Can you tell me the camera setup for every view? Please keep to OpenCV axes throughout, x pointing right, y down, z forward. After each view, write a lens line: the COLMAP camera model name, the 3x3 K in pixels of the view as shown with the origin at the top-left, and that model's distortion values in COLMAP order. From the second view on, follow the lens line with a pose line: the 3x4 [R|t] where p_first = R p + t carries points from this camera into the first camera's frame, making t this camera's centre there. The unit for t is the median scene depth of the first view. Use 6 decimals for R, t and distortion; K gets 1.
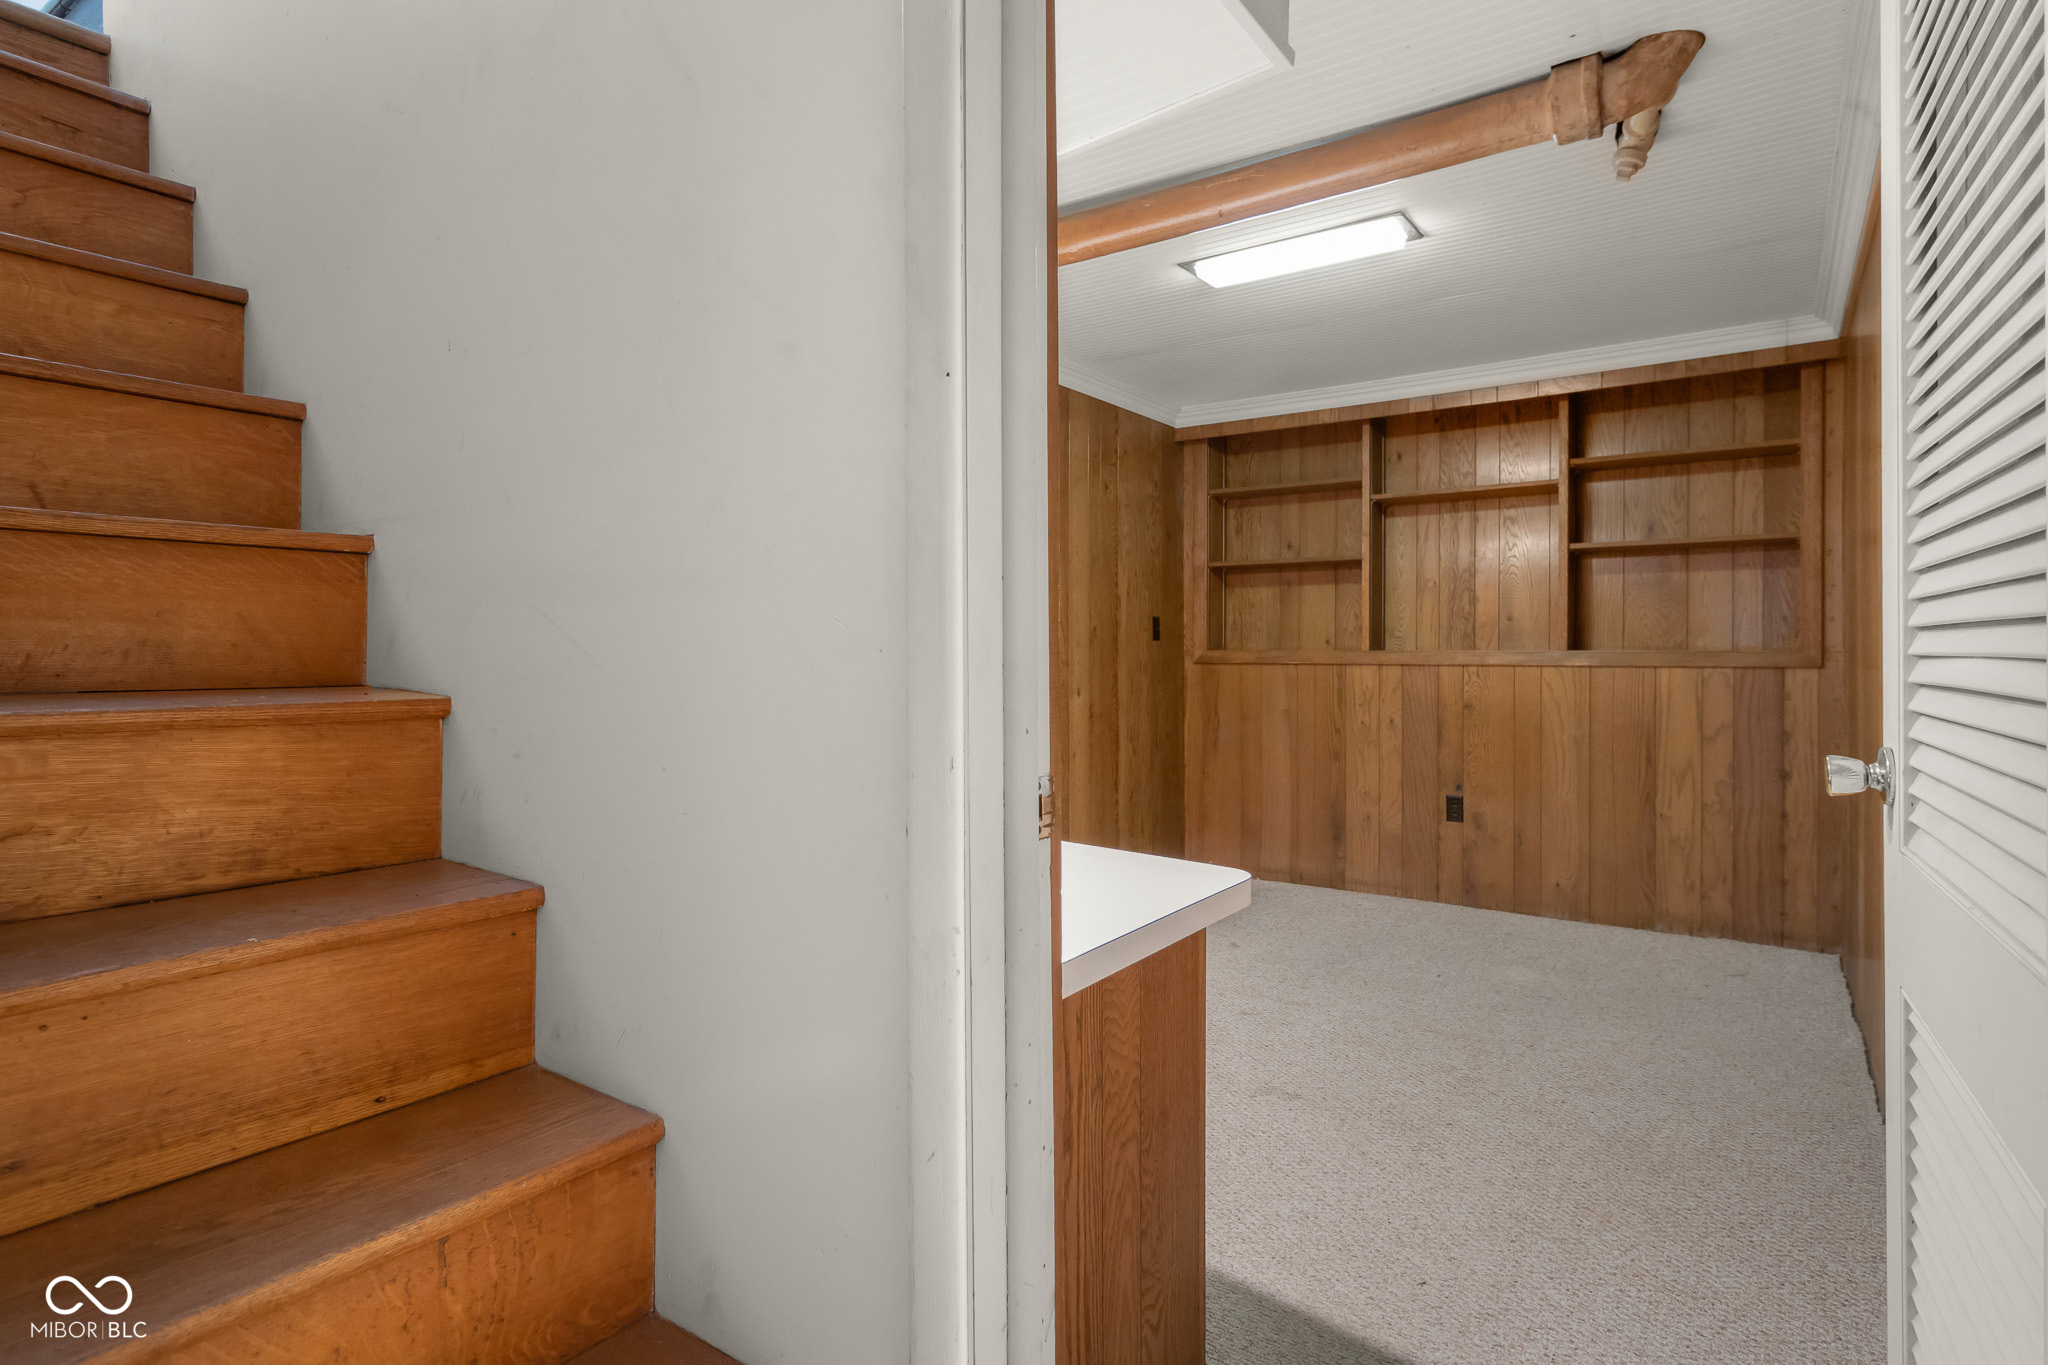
lens RADIAL K [[1023.7, 0, 1039.6], [0, 1023.7, 655.6], [0, 0, 1]] dist [0.002685, 0.001134]
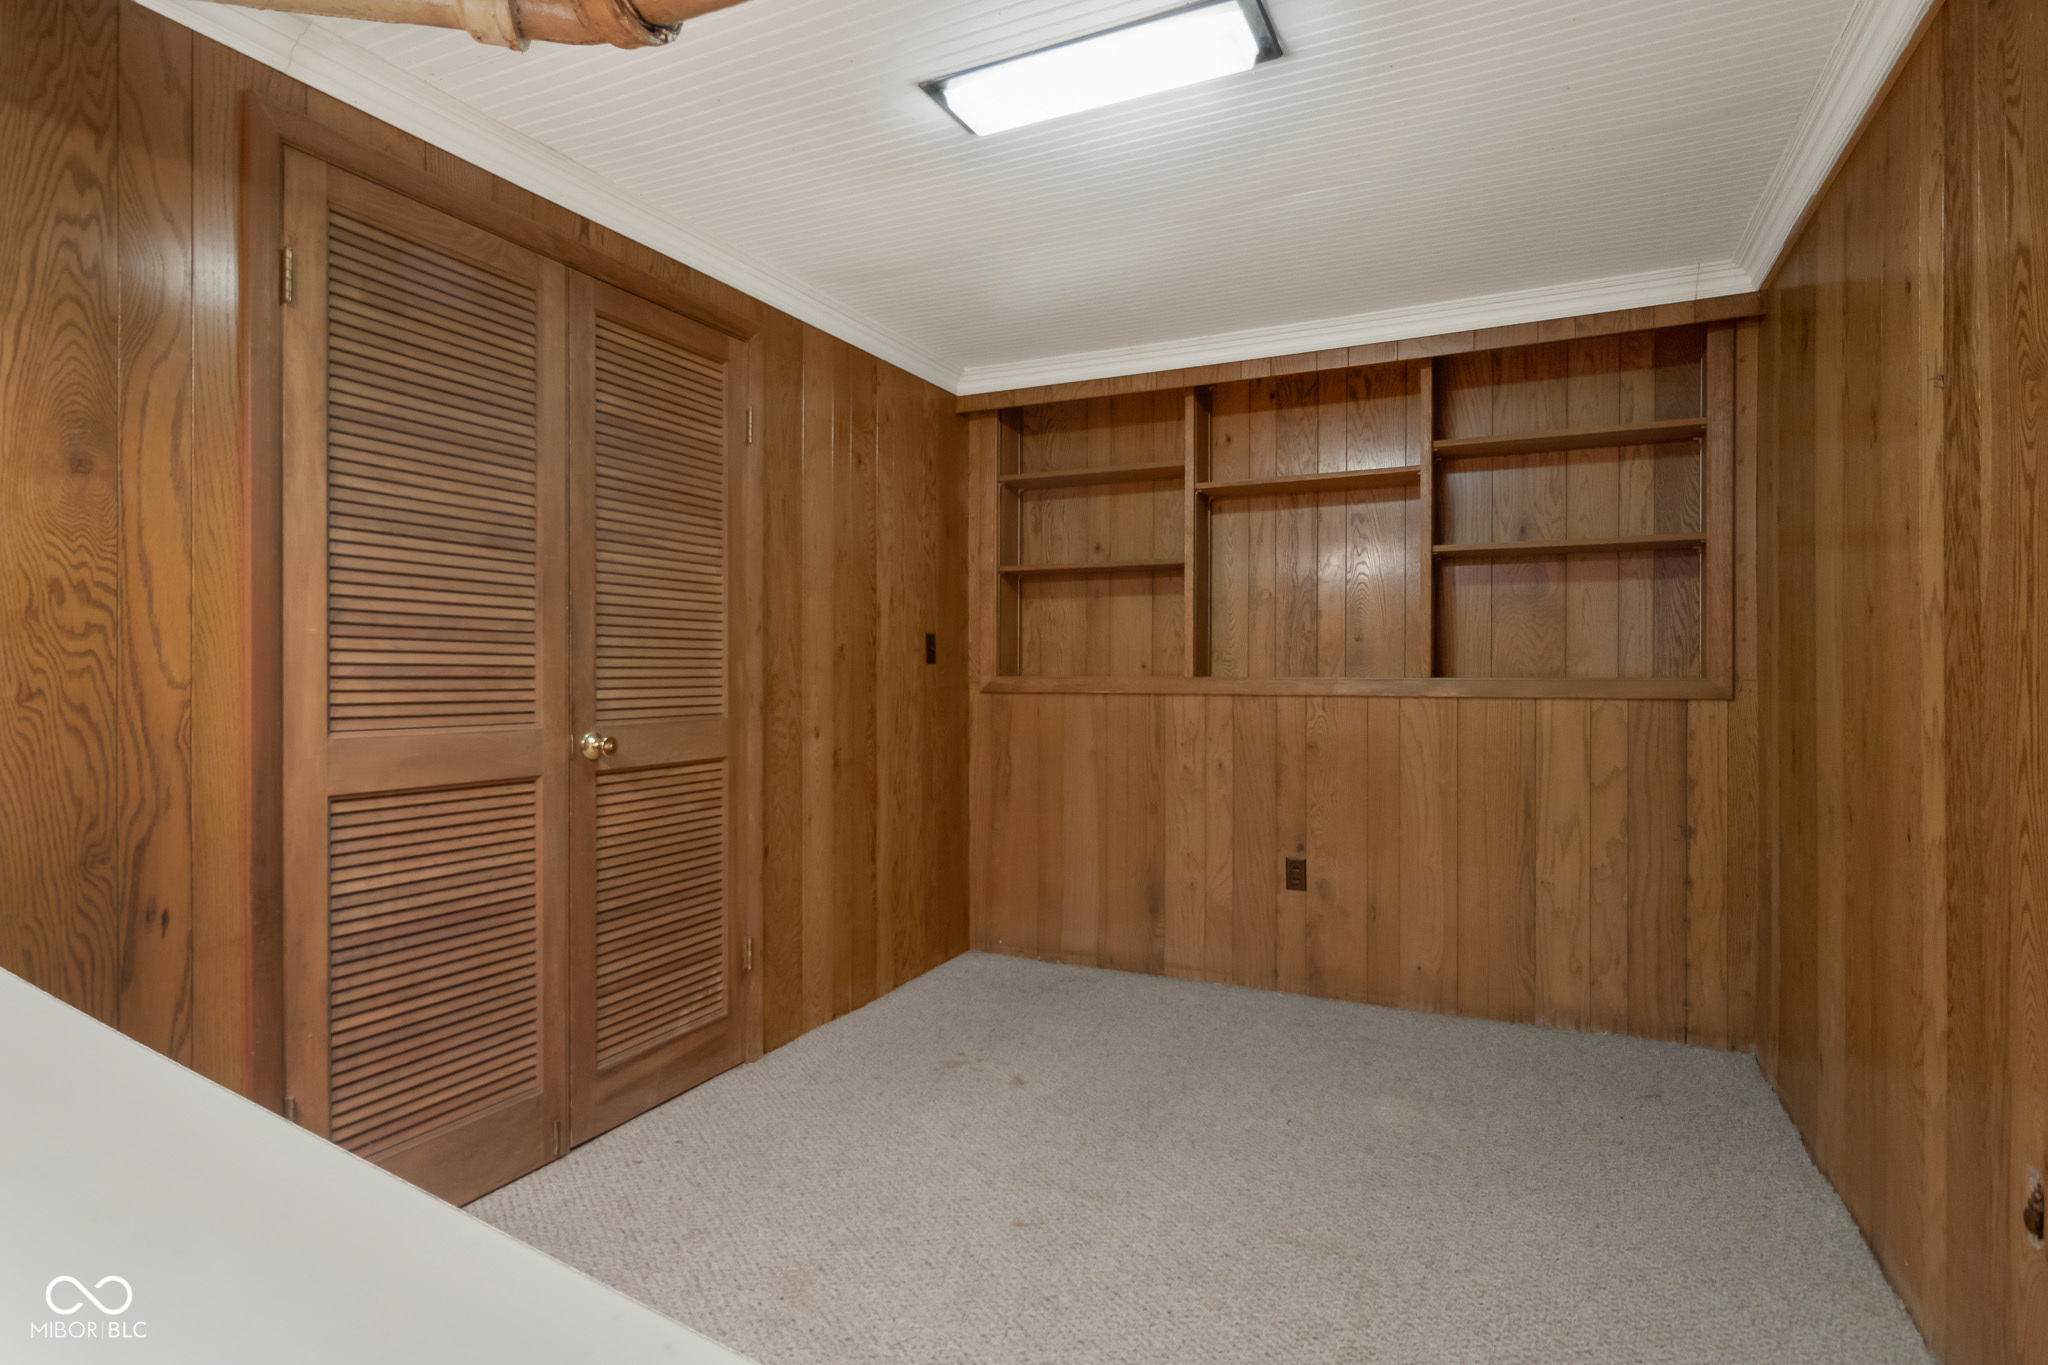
lens RADIAL K [[1023.7, 0, 1028.6], [0, 1023.7, 679.1], [0, 0, 1]] dist [0.002685, 0.001134]
pose [[0.987018, 0.000602, 0.160610, 0.070454], [-0.000654, 1.000000, 0.000269, -0.003611], [-0.160610, -0.000371, 0.987018, 0.245164]]
